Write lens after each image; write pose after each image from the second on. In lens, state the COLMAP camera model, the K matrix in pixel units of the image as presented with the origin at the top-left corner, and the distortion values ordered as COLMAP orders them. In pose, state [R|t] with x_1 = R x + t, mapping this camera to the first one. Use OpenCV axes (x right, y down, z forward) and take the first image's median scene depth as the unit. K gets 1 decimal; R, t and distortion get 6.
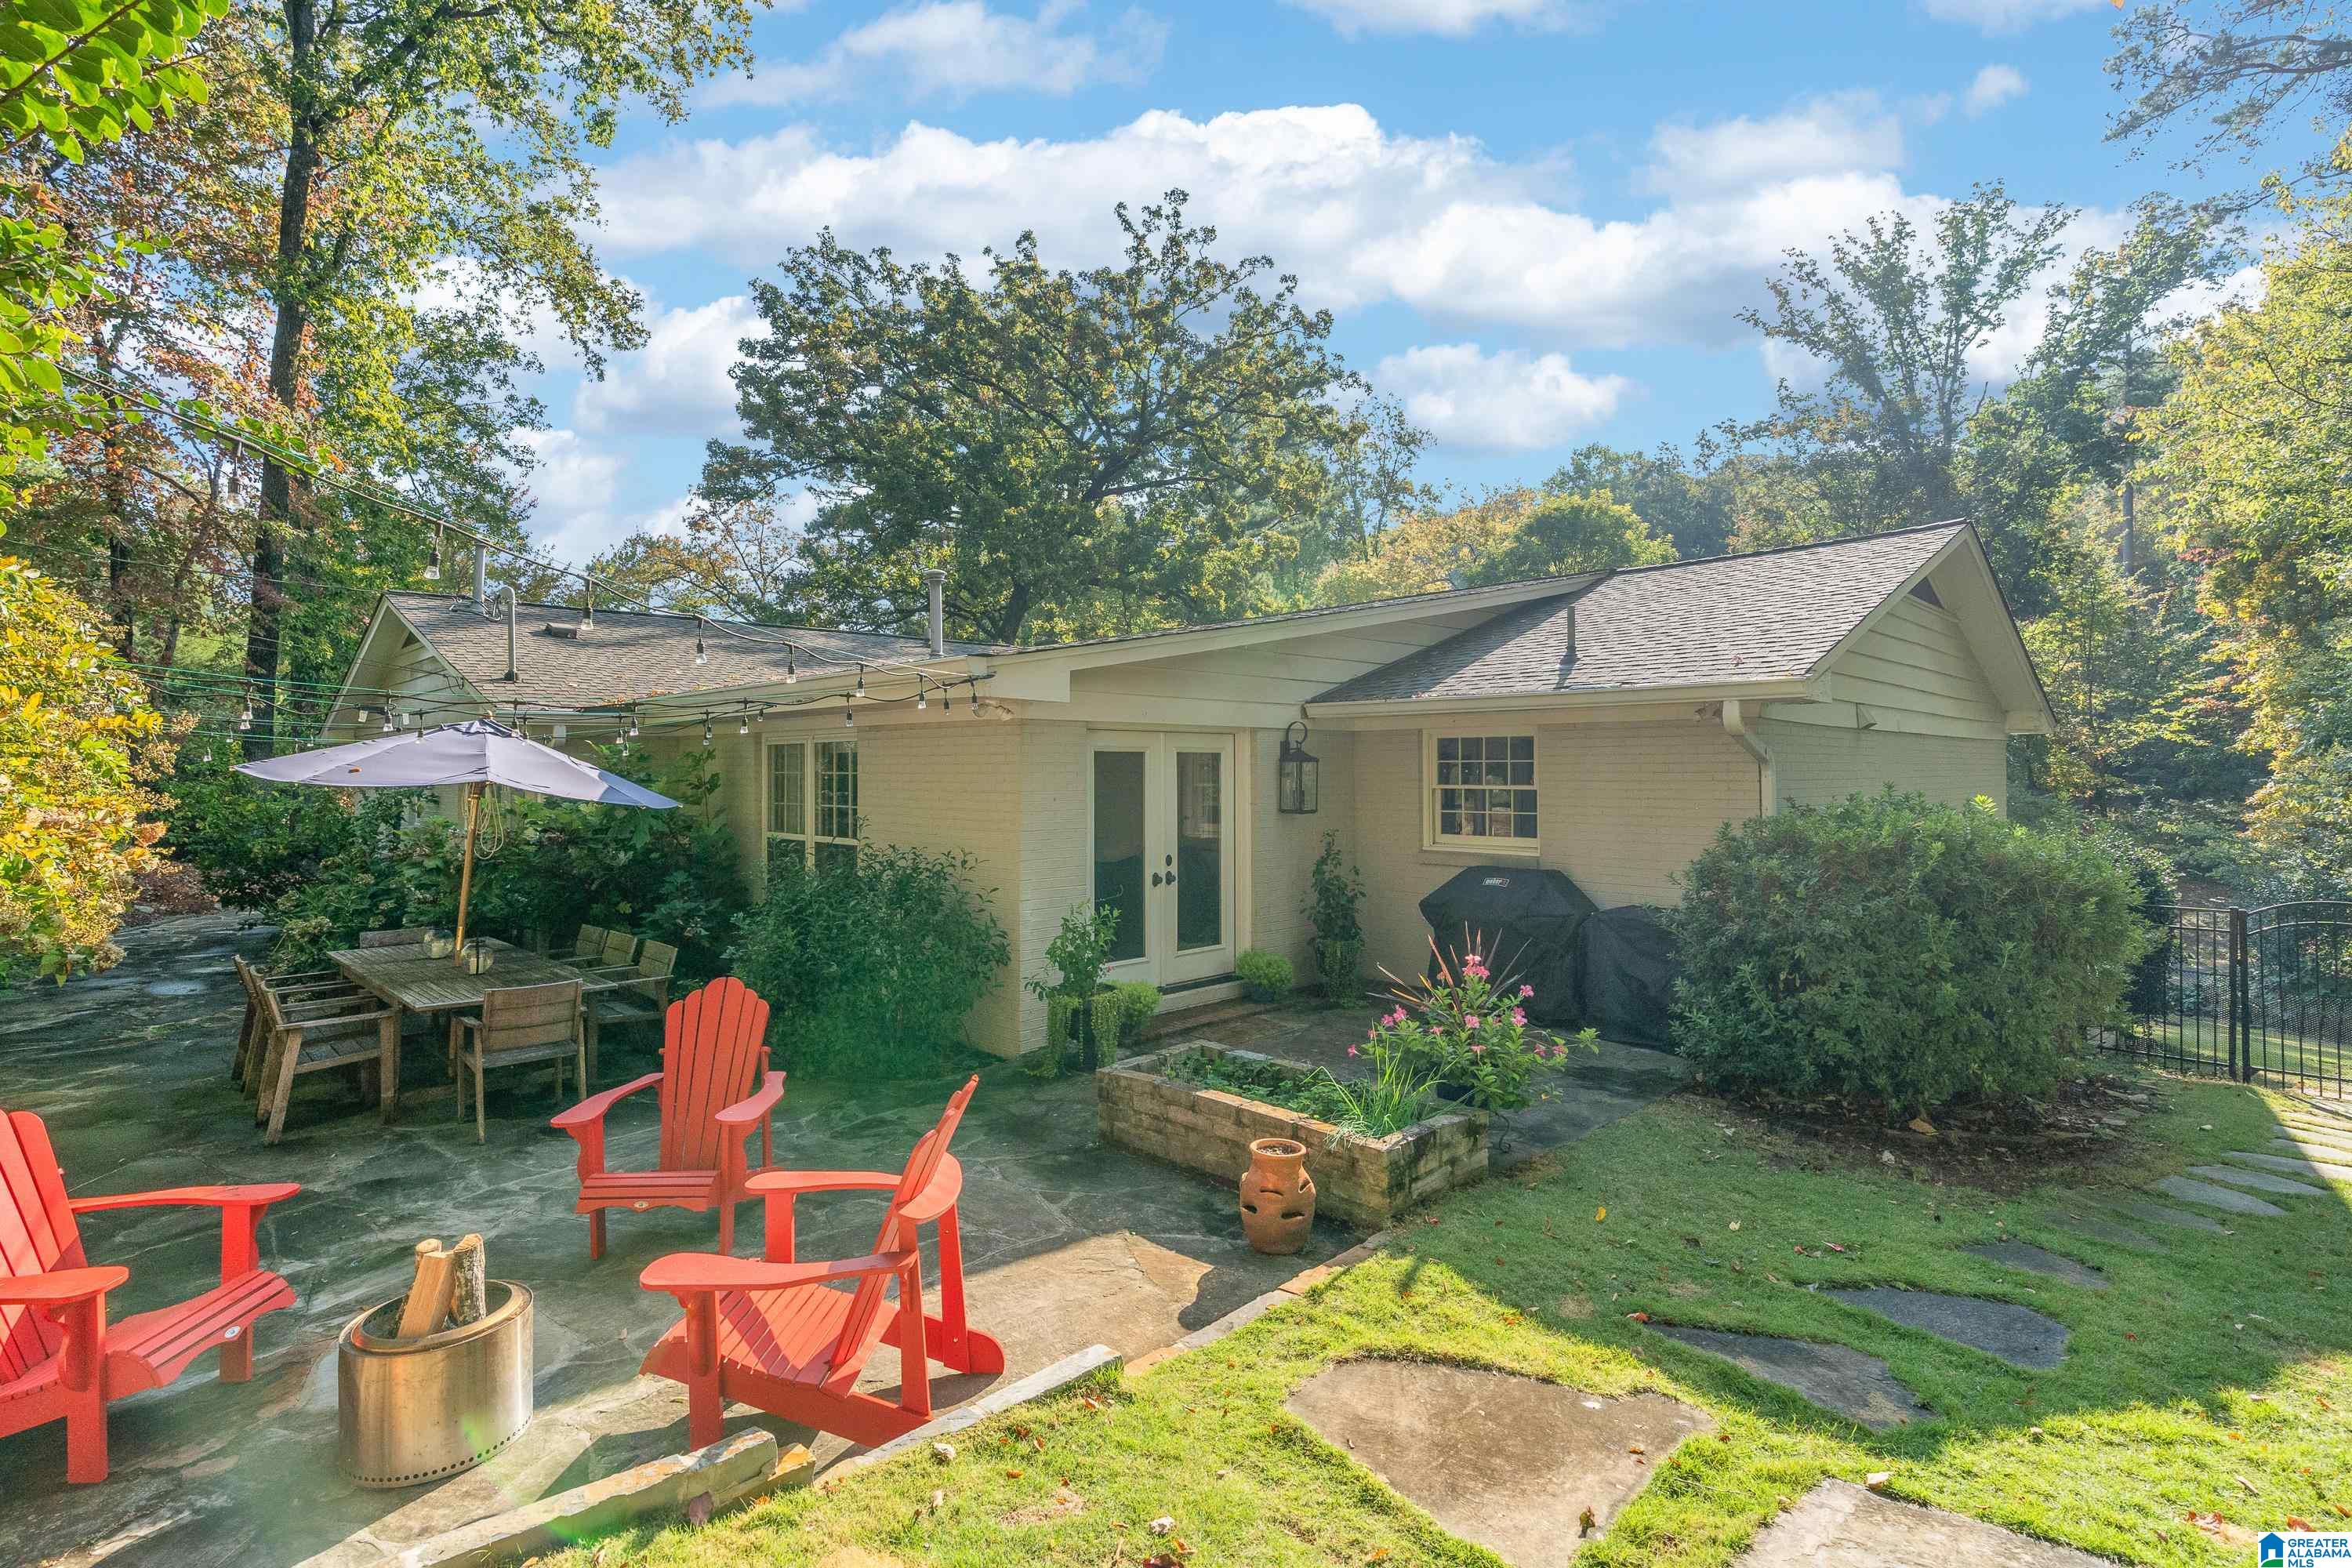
lens RADIAL K [[1102.7, 0, 1140.5], [0, 1102.7, 787.6], [0, 0, 1]] dist [-0.004517, -0.000956]
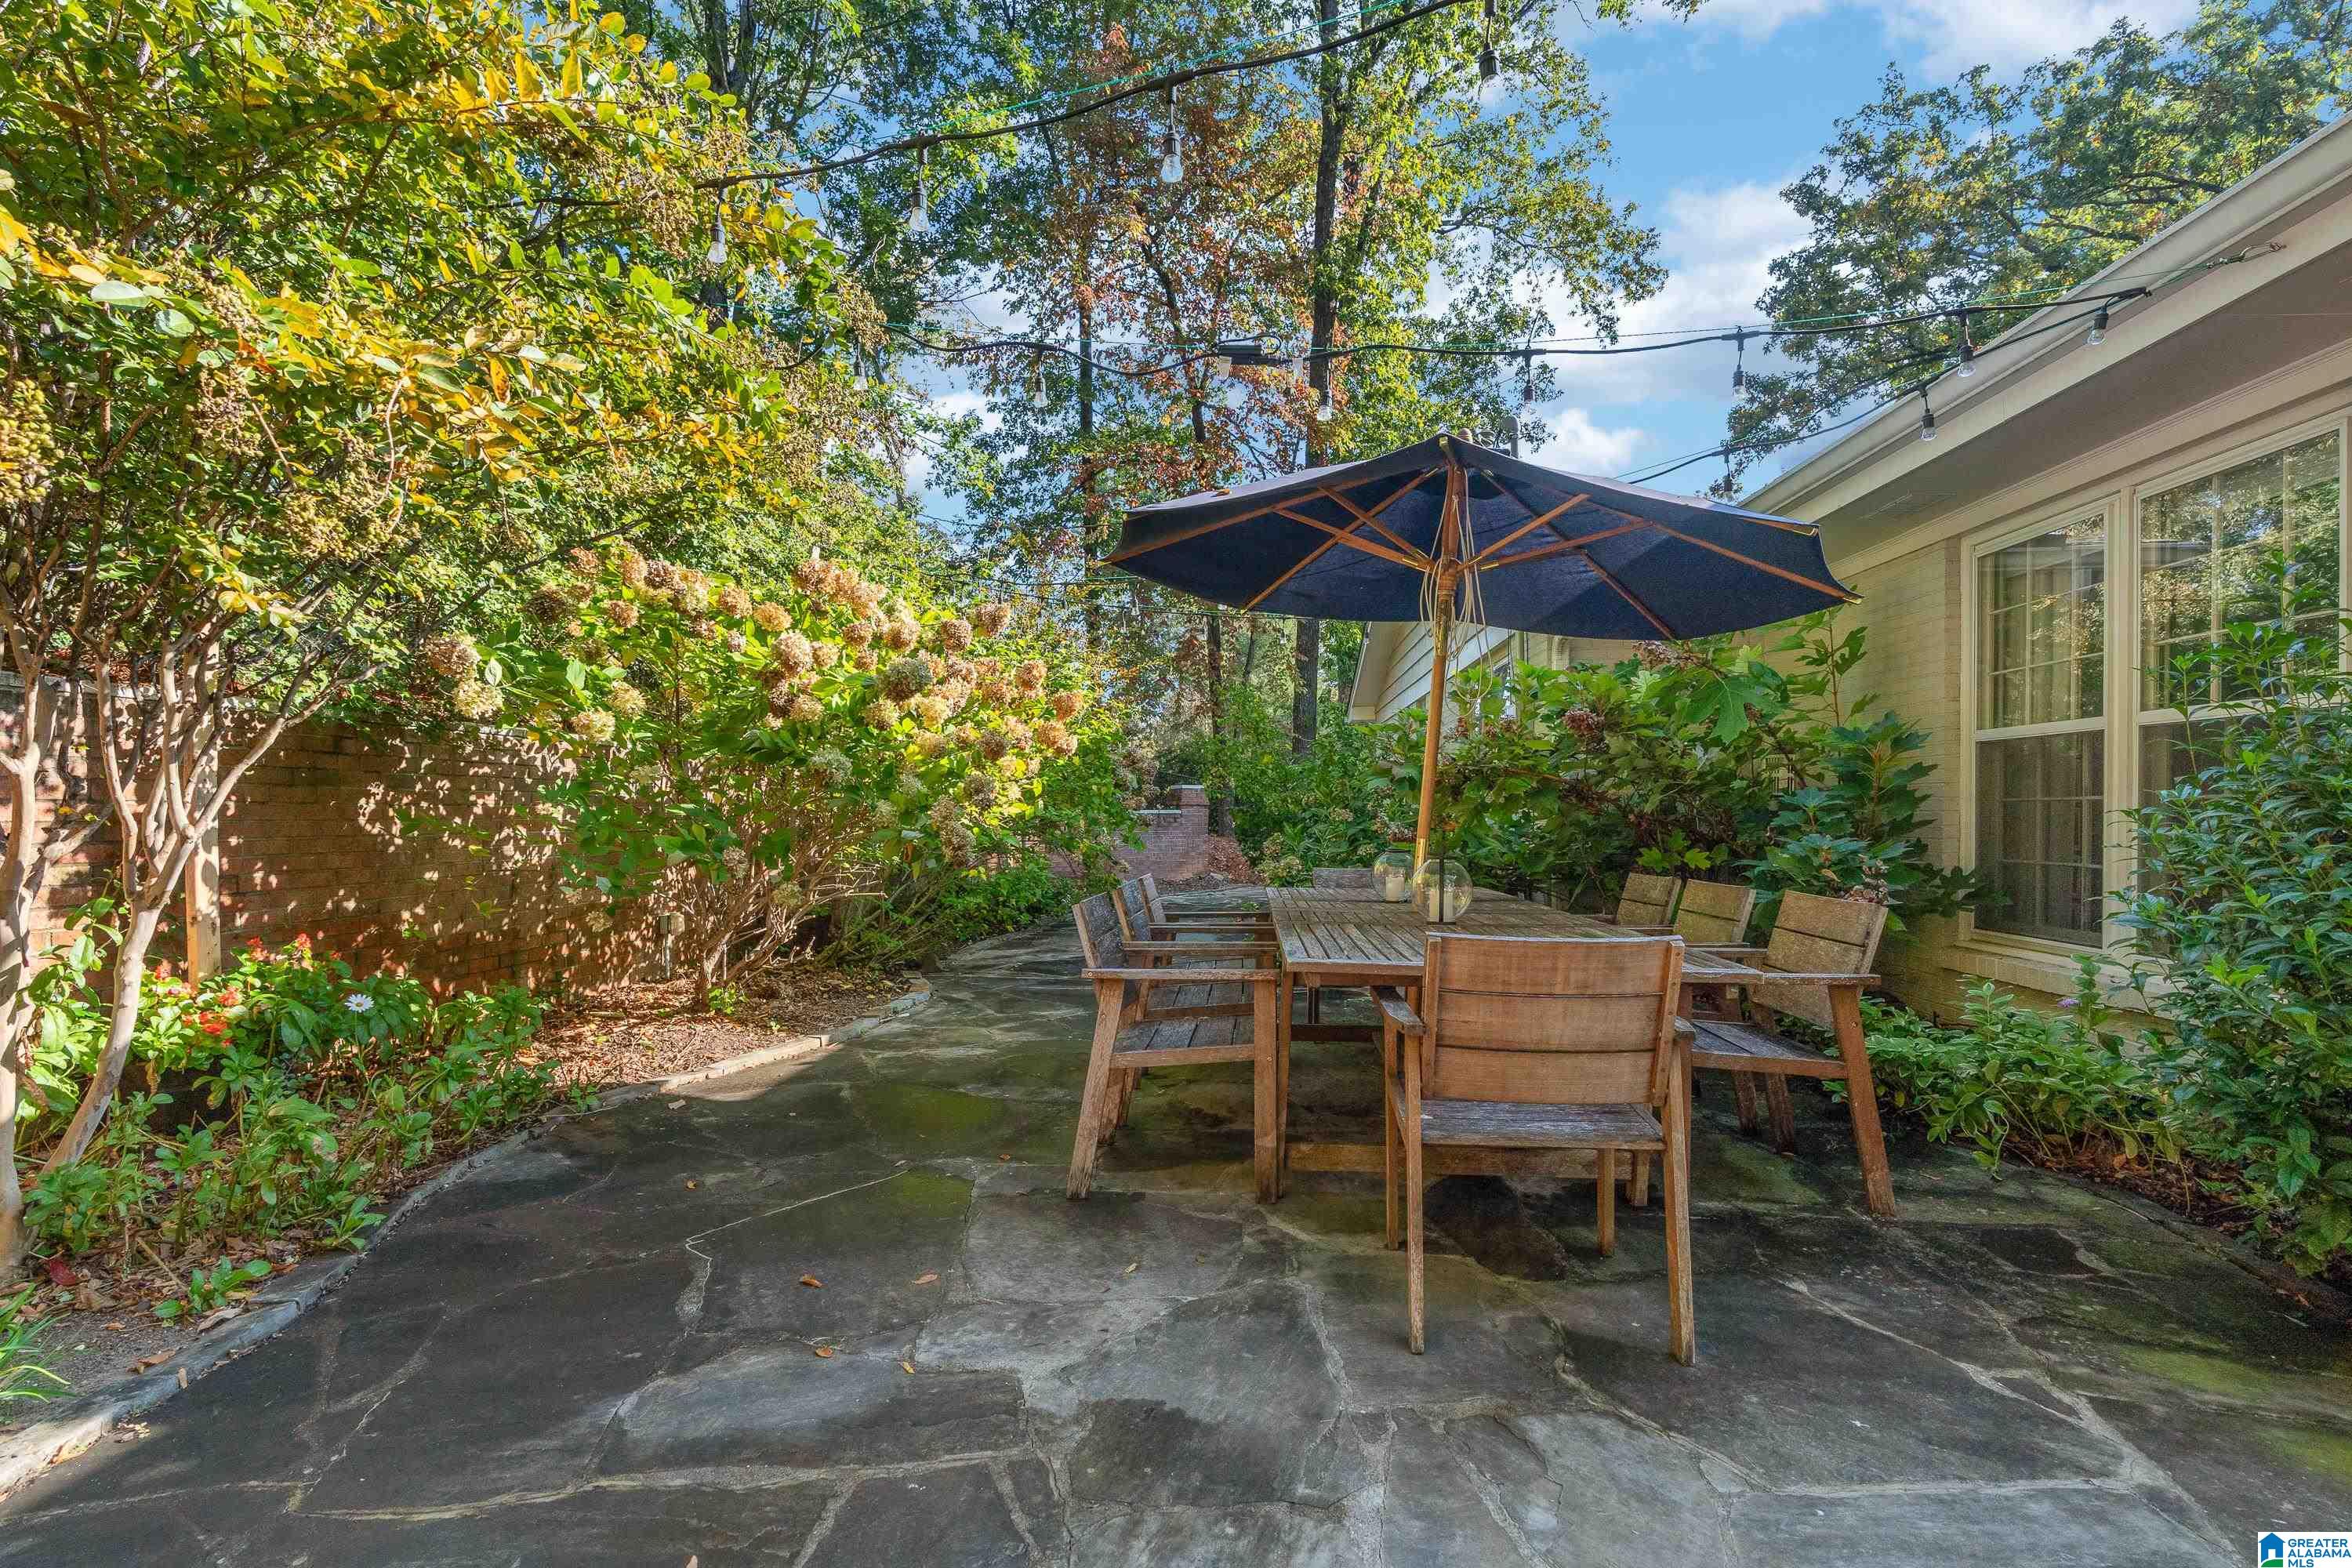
lens RADIAL K [[1102.7, 0, 1140.5], [0, 1102.7, 787.6], [0, 0, 1]] dist [-0.004517, -0.000956]
pose [[0.653816, -0.016009, -0.756484, -0.087856], [-0.001709, 0.999742, -0.022634, 0.033533], [0.756652, 0.016091, 0.653620, 0.159707]]
